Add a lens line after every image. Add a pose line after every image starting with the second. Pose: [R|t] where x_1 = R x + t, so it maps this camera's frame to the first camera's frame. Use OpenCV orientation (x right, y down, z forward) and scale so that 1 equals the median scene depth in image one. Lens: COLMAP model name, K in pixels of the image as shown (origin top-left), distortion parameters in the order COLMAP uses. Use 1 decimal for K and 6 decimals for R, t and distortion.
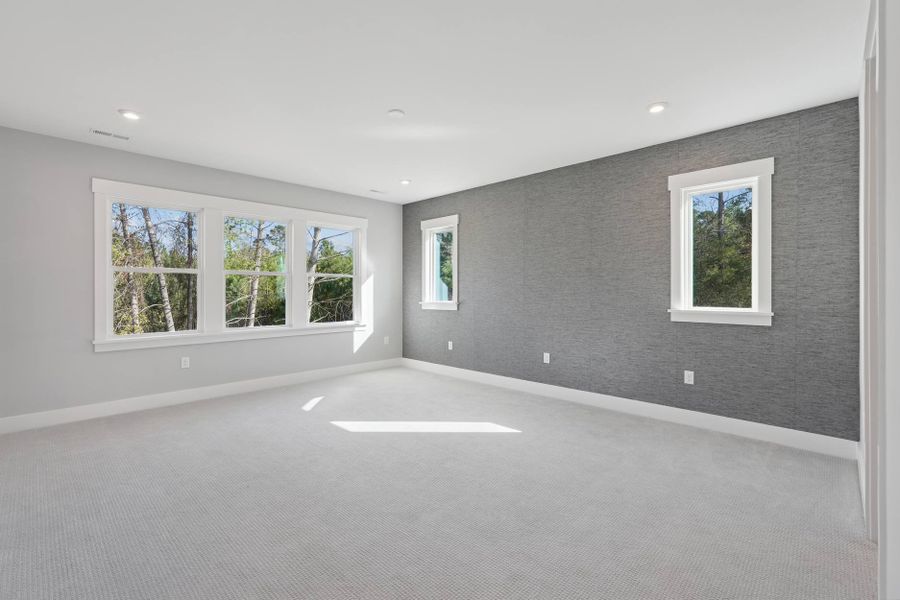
lens RADIAL K [[397.5, 0, 449.1], [0, 397.5, 291.2], [0, 0, 1]] dist [-0.012061, 0.006259]
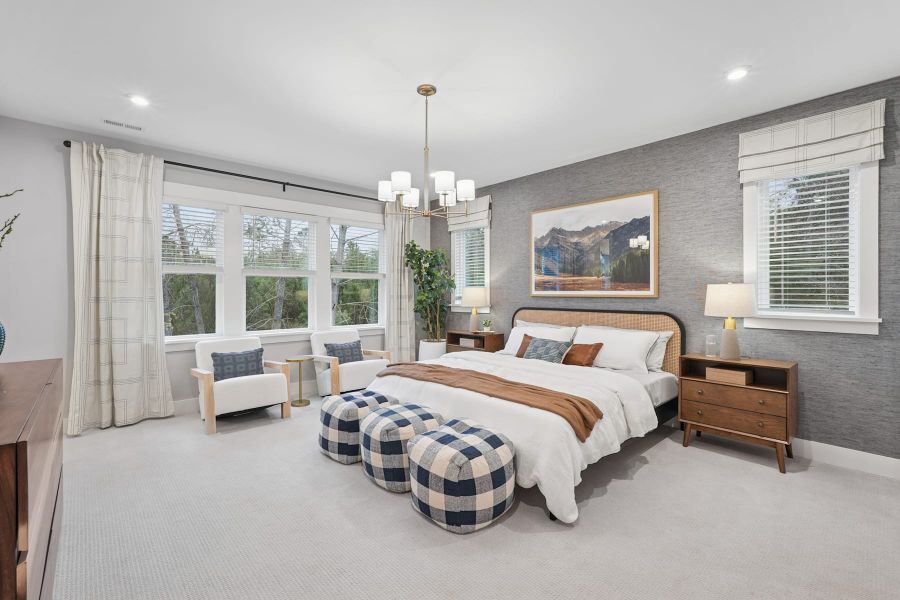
lens RADIAL K [[397.5, 0, 453.0], [0, 397.5, 293.8], [0, 0, 1]] dist [-0.012061, 0.006259]
pose [[0.998632, 0.000940, -0.052274, -0.023705], [-0.000766, 0.999994, 0.003348, 0.000149], [0.052277, -0.003304, 0.998627, 0.101268]]
